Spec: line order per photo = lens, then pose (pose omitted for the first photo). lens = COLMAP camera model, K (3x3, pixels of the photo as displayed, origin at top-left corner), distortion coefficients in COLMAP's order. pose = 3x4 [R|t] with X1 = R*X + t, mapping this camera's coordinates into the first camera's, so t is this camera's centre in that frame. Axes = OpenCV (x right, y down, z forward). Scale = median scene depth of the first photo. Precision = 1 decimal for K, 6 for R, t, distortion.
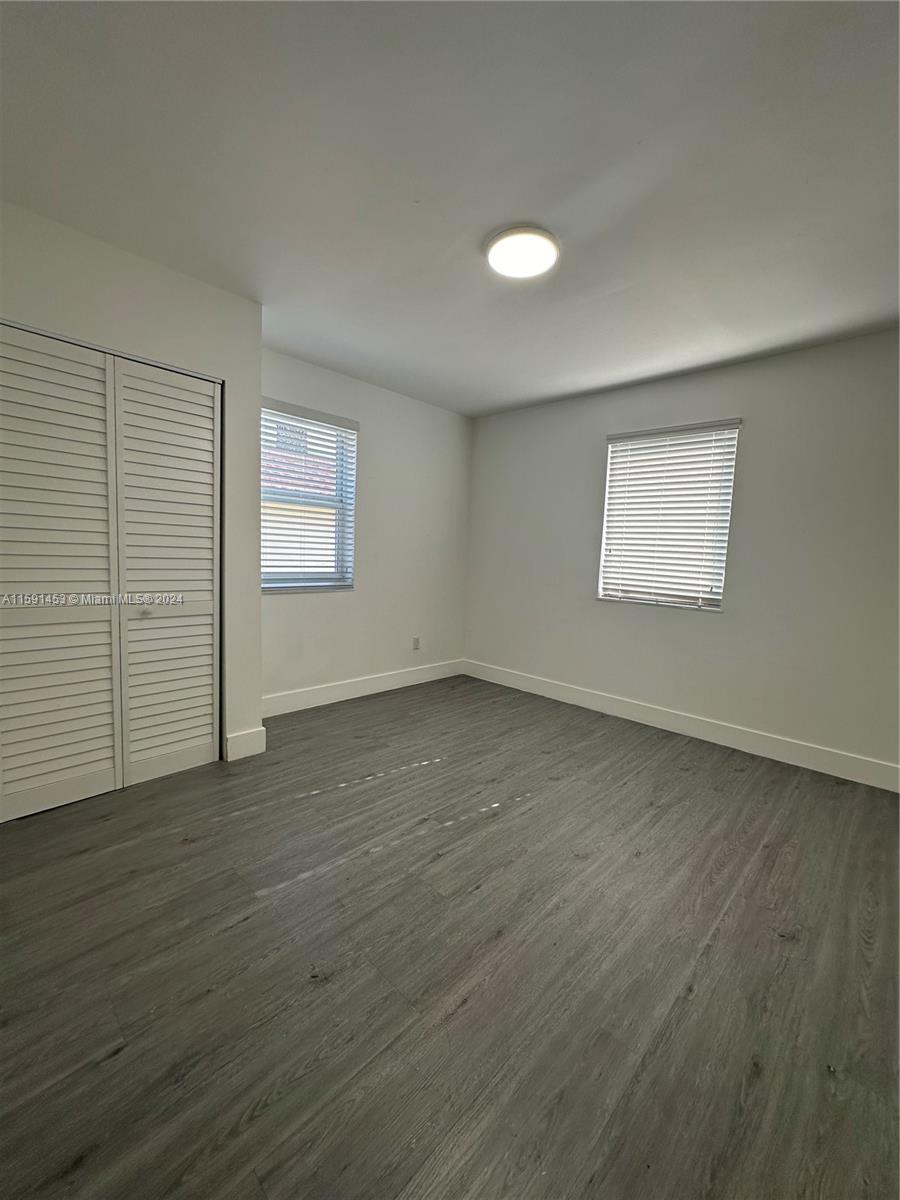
lens RADIAL K [[479.5, 0, 450.0], [0, 479.5, 600.0], [0, 0, 1]] dist [-0.003689, 0.000744]
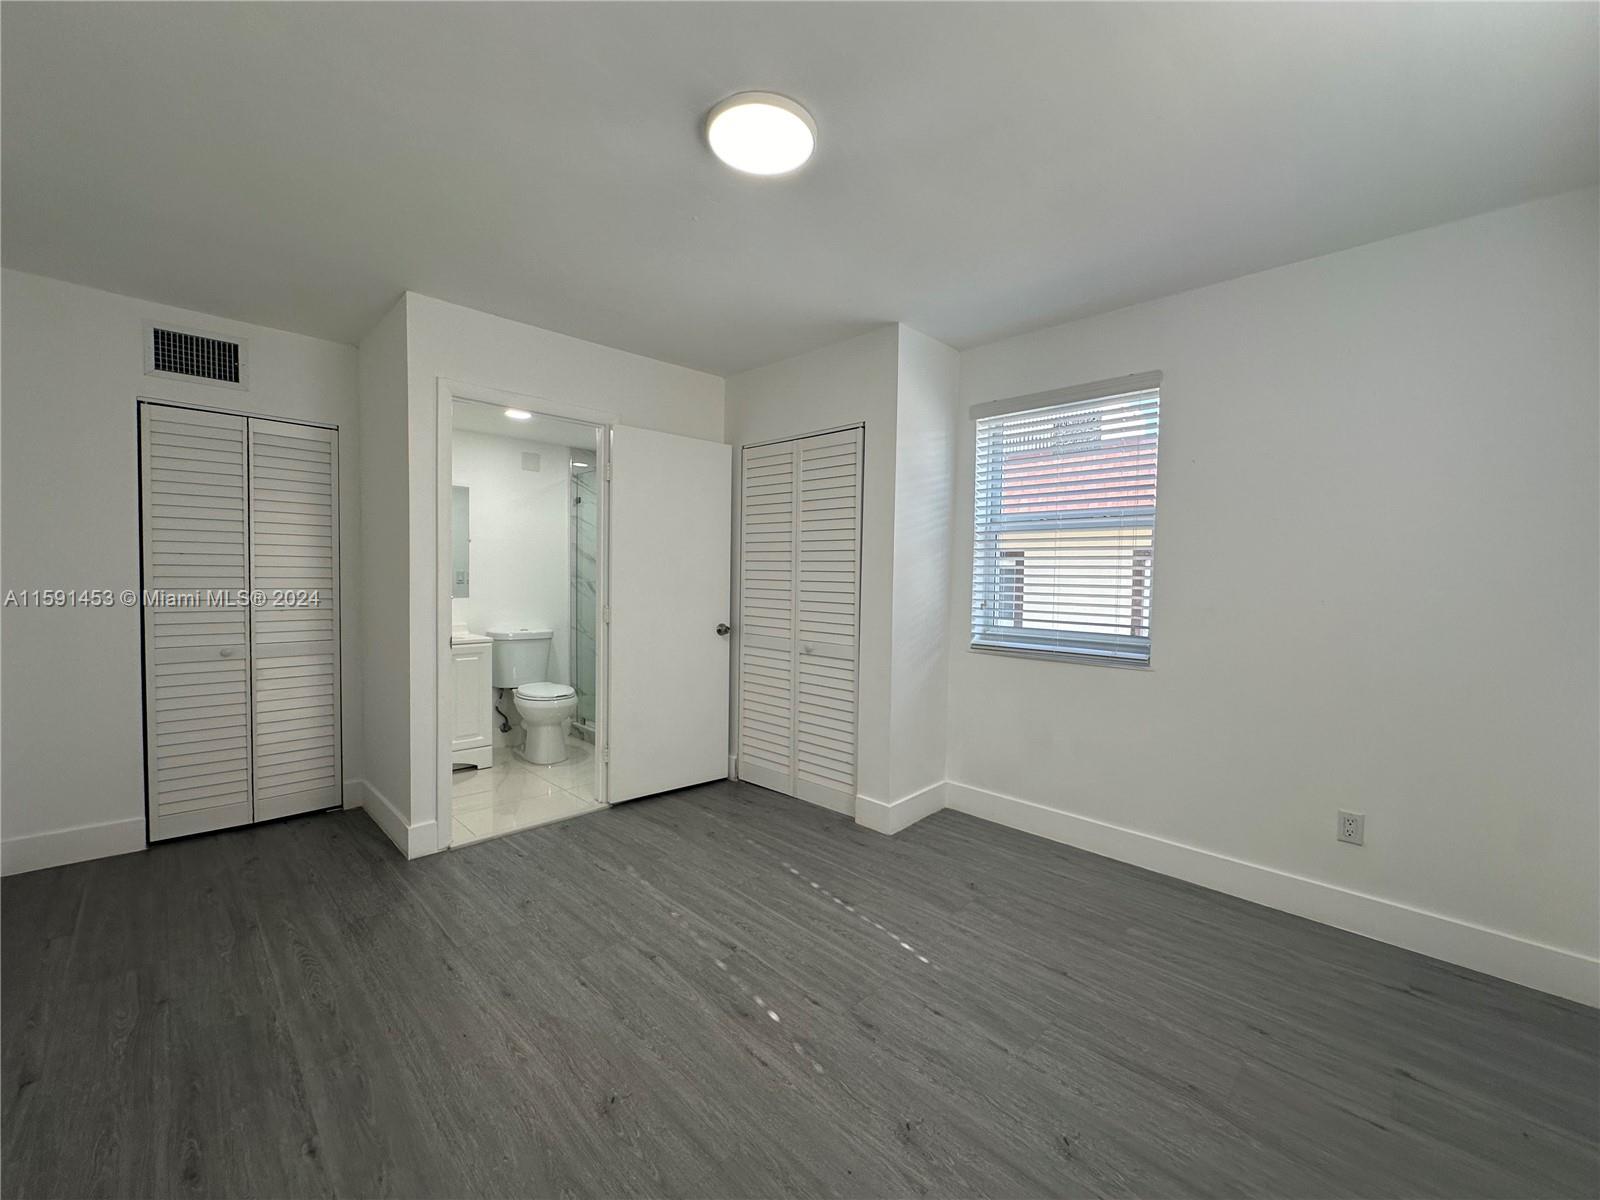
lens RADIAL K [[639.3, 0, 800.0], [0, 639.3, 600.0], [0, 0, 1]] dist [-0.003689, 0.000744]
pose [[-0.010916, -0.004326, -0.999931, 0.898031], [-0.117211, 0.993102, -0.003017, -0.084400], [0.993047, 0.117170, -0.011348, 0.999757]]
